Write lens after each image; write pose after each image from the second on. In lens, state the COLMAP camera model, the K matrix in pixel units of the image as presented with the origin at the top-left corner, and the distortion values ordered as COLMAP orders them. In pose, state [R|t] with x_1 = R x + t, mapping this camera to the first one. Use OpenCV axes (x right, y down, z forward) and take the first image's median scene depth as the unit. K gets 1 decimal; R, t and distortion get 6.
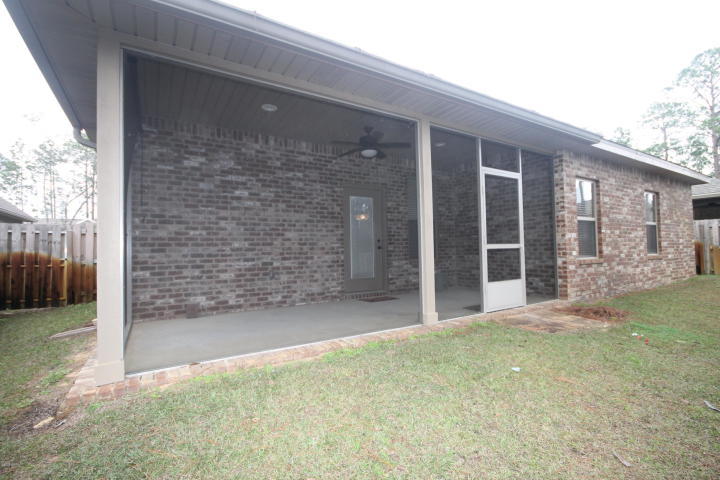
lens RADIAL K [[335.5, 0, 360.0], [0, 335.5, 240.0], [0, 0, 1]] dist [0.002211, -0.006536]
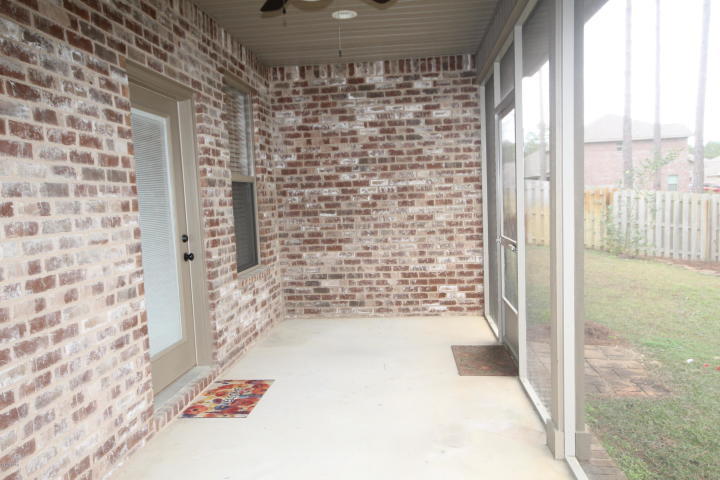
lens RADIAL K [[522.2, 0, 360.0], [0, 522.2, 240.0], [0, 0, 1]] dist [0.006144, 0.007748]
pose [[0.619830, -0.069439, 0.781658, -0.310675], [0.003492, 0.996312, 0.085739, -0.050361], [-0.784729, -0.050414, 0.617786, 0.557833]]
